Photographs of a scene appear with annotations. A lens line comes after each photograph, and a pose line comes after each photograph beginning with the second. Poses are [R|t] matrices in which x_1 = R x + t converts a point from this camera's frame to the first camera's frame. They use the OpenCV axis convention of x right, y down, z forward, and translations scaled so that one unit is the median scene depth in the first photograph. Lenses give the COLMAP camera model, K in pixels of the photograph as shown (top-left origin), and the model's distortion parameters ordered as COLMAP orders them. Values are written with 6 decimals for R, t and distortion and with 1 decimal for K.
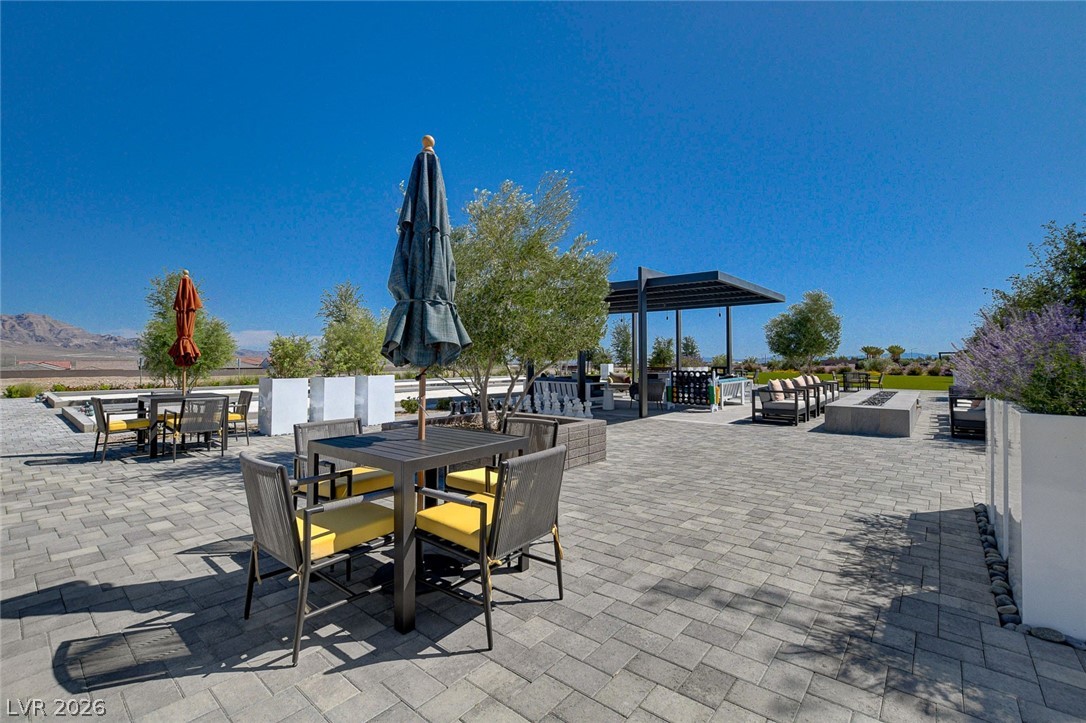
lens RADIAL K [[475.5, 0, 549.7], [0, 475.5, 360.2], [0, 0, 1]] dist [-0.022269, -0.000526]
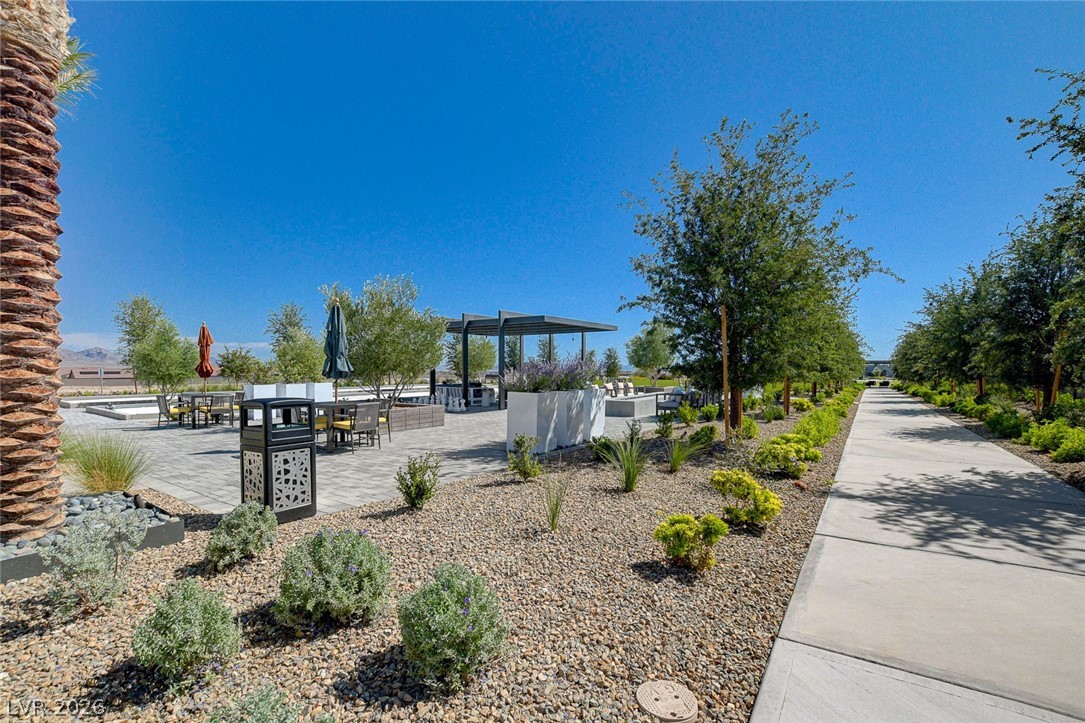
lens RADIAL K [[475.0, 0, 544.8], [0, 475.0, 391.8], [0, 0, 1]] dist [-0.022269, -0.000526]
pose [[0.995447, -0.004810, 0.095193, 0.312995], [0.000132, 0.998794, 0.049090, -0.020853], [-0.095314, -0.048854, 0.994248, -0.864993]]
